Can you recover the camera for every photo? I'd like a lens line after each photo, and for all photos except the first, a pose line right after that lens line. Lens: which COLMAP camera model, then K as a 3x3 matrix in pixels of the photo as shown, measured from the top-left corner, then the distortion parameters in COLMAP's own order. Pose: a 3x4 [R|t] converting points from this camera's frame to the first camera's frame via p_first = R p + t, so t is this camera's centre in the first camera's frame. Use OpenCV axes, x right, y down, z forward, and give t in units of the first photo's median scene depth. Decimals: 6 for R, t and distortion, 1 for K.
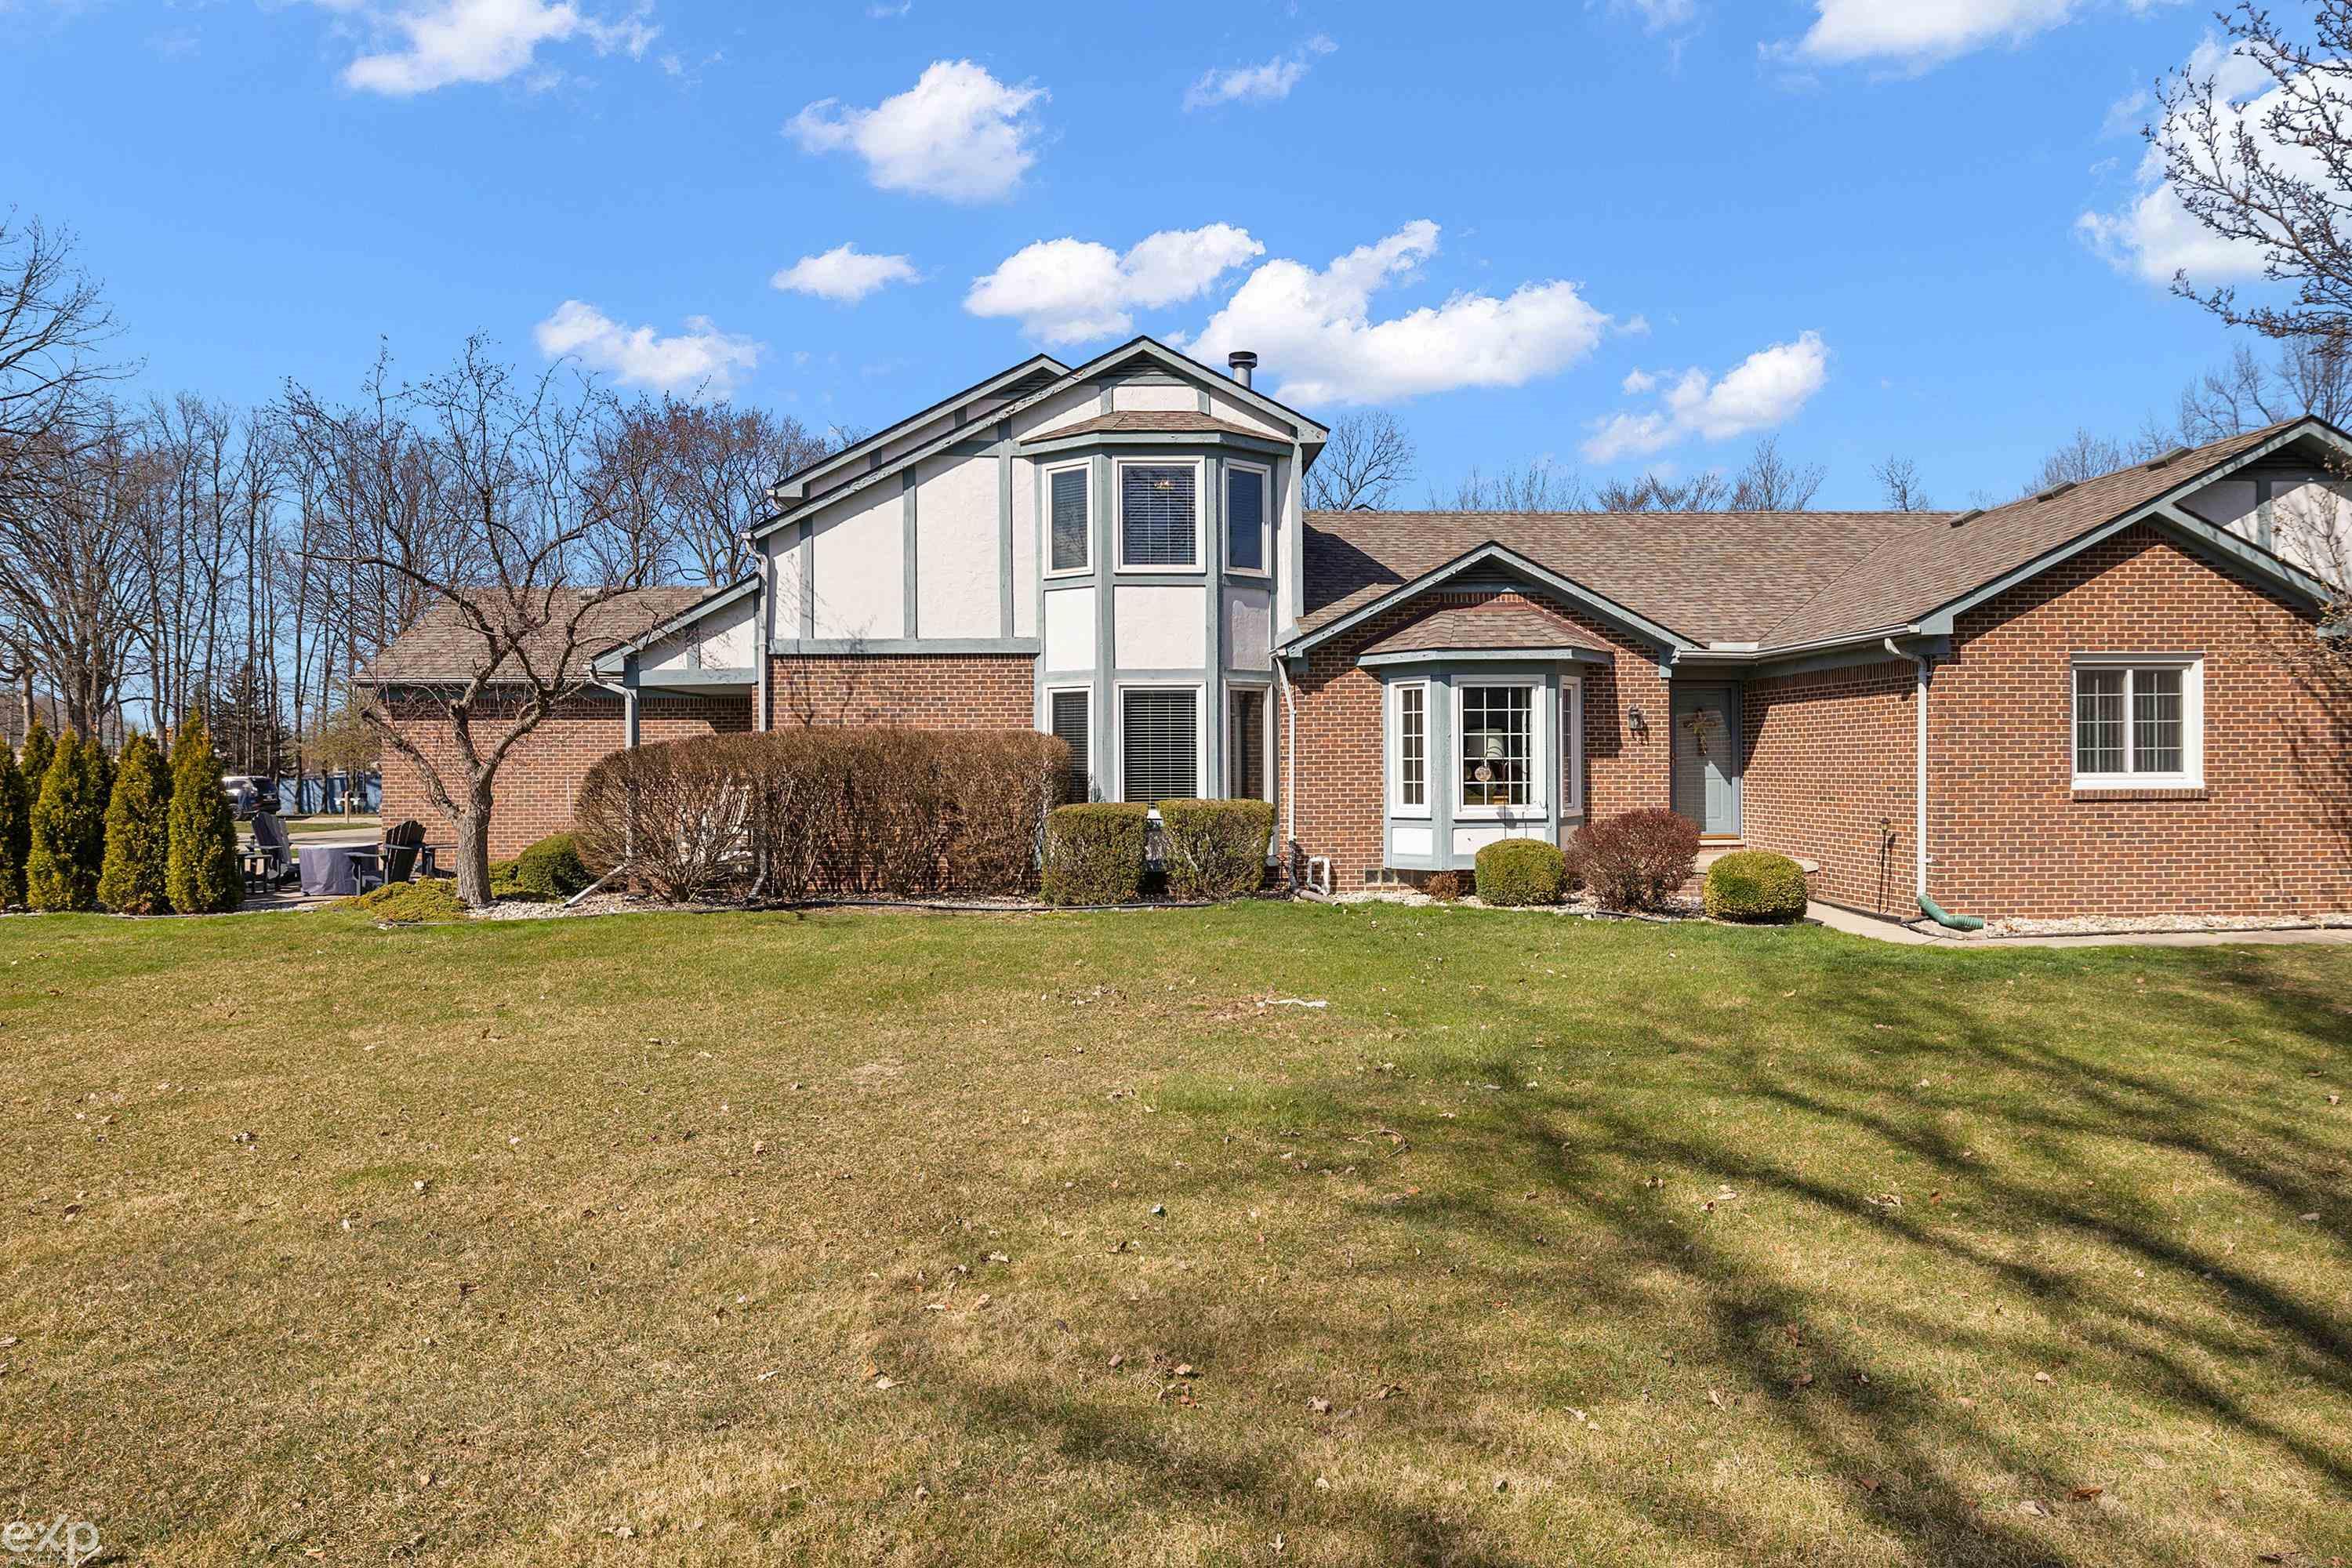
lens RADIAL K [[1413.9, 0, 1177.4], [0, 1413.9, 783.8], [0, 0, 1]] dist [0.003814, 0.000643]
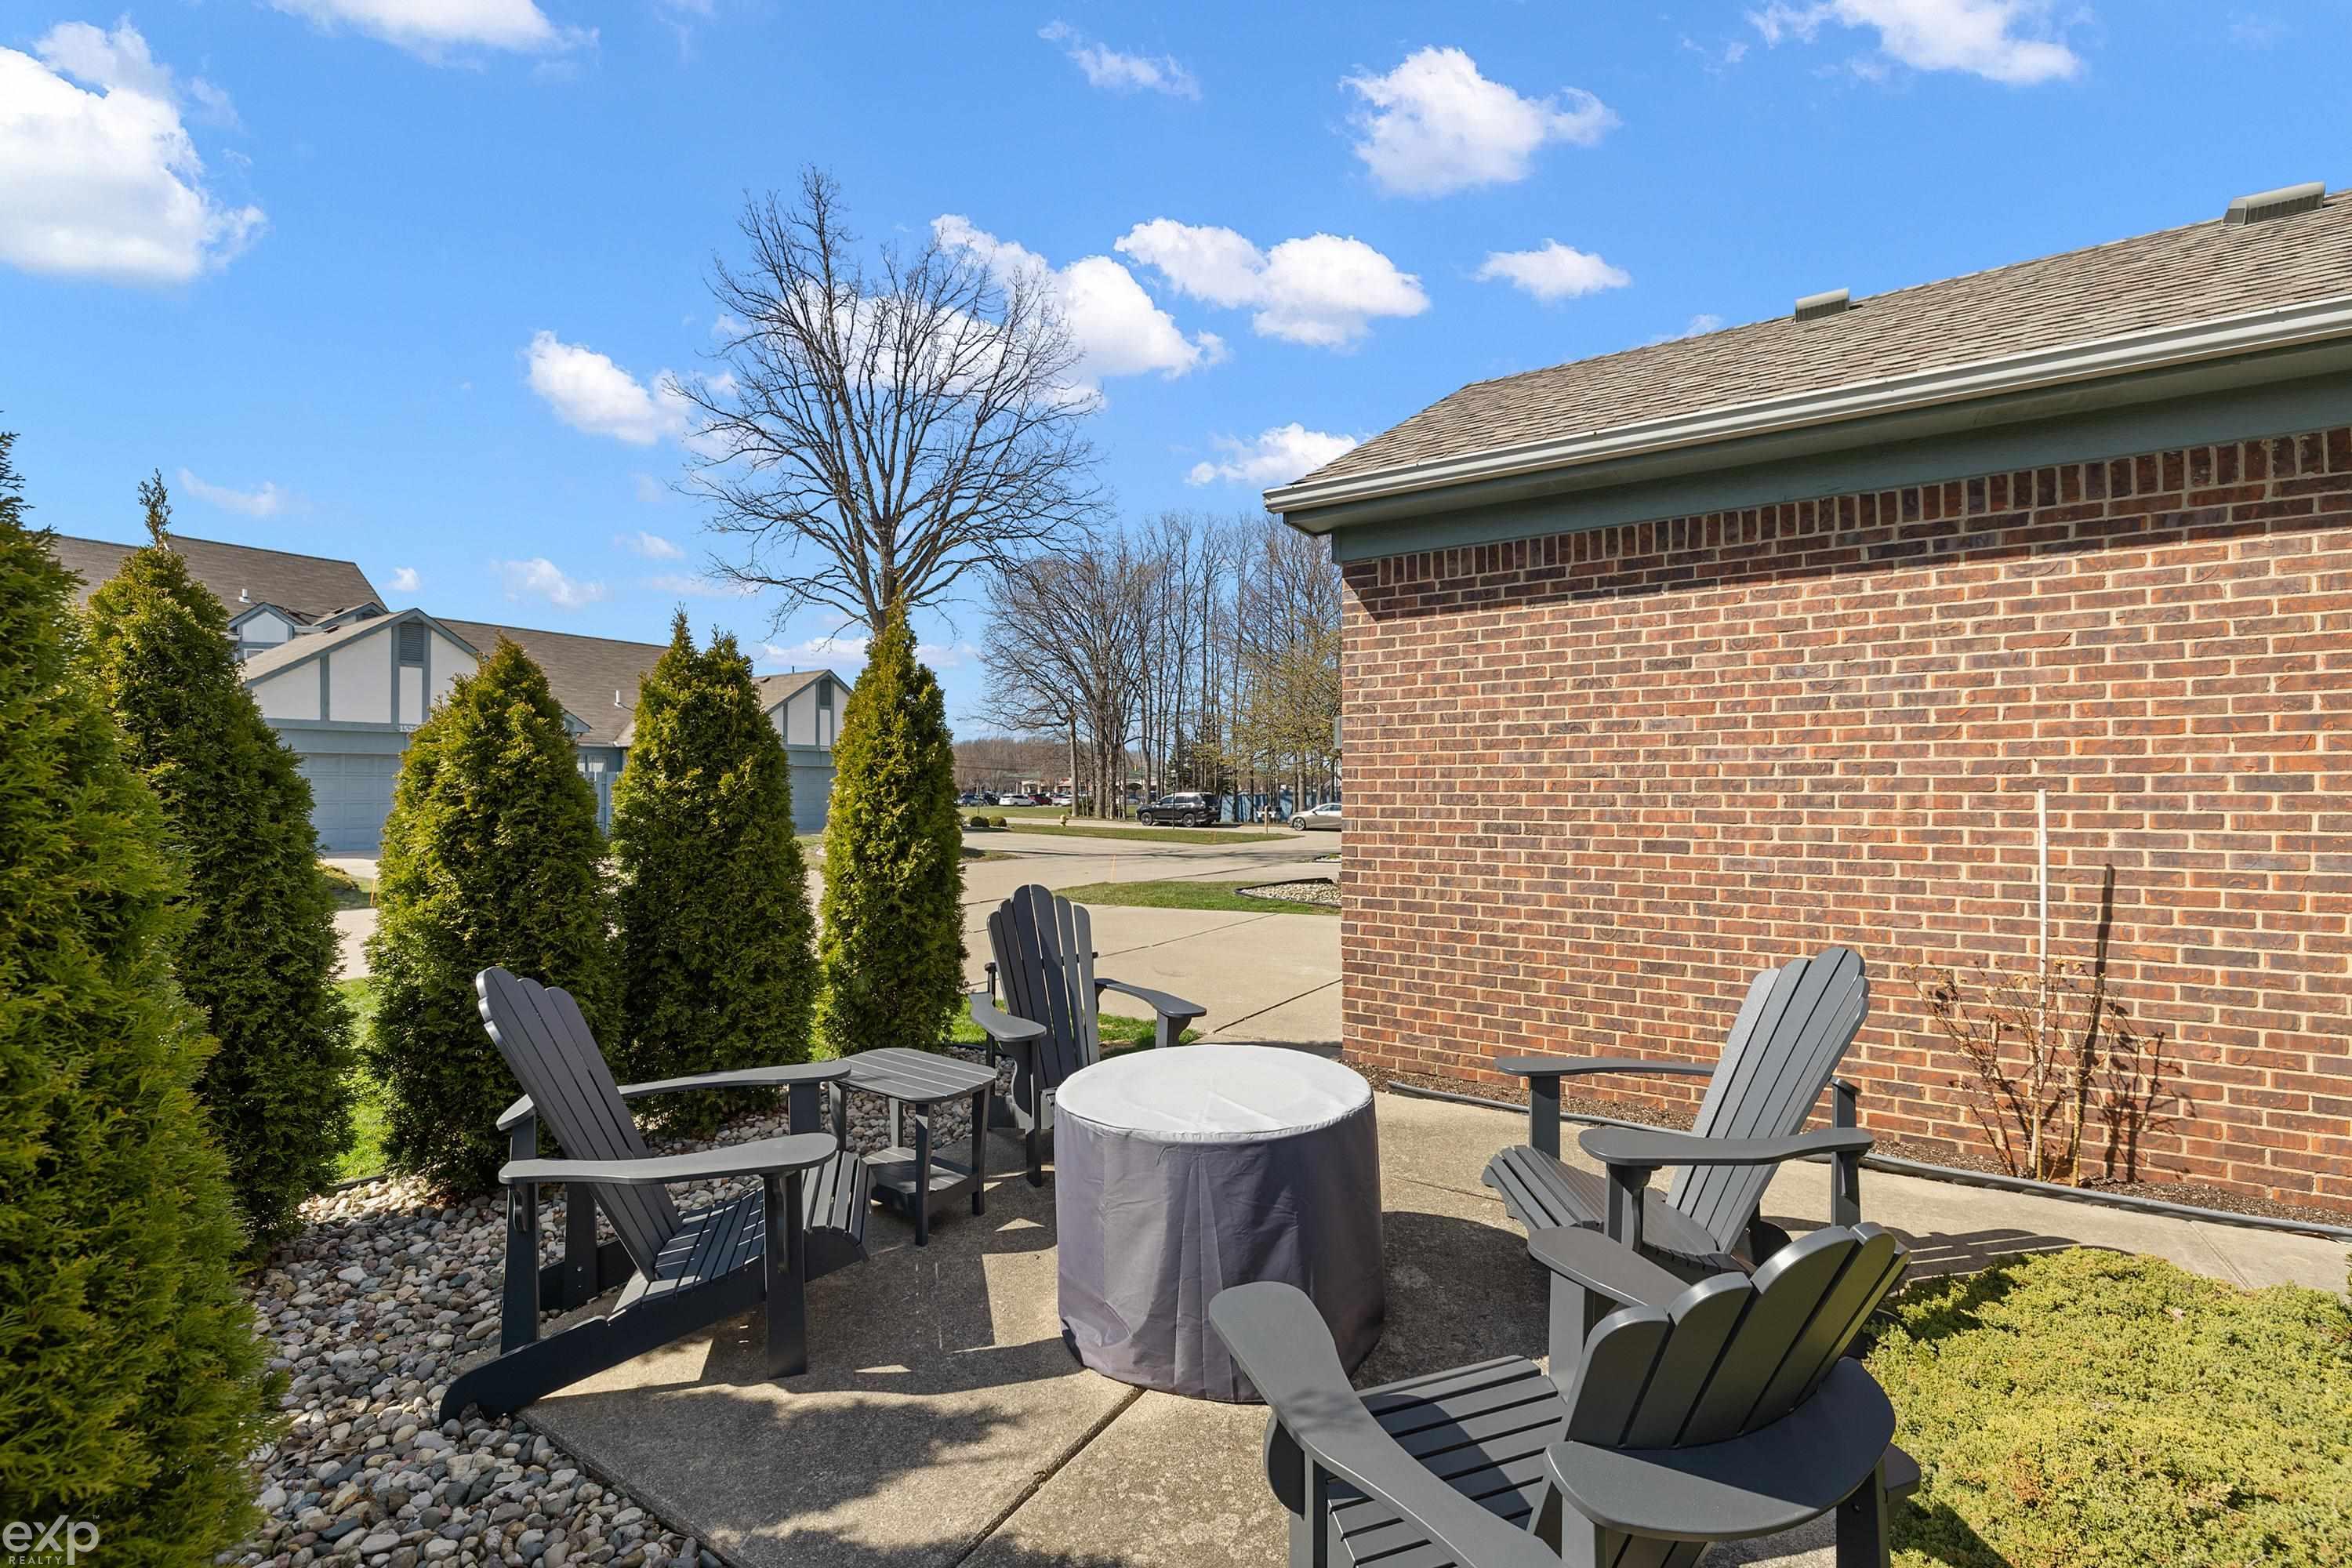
lens RADIAL K [[992.3, 0, 1176.7], [0, 992.3, 793.2], [0, 0, 1]] dist [0.000051, 0.000000]
pose [[0.818745, 0.001598, -0.574155, -0.149901], [-0.009825, 0.999889, -0.011229, 0.004852], [0.574073, 0.014835, 0.818670, 0.238710]]
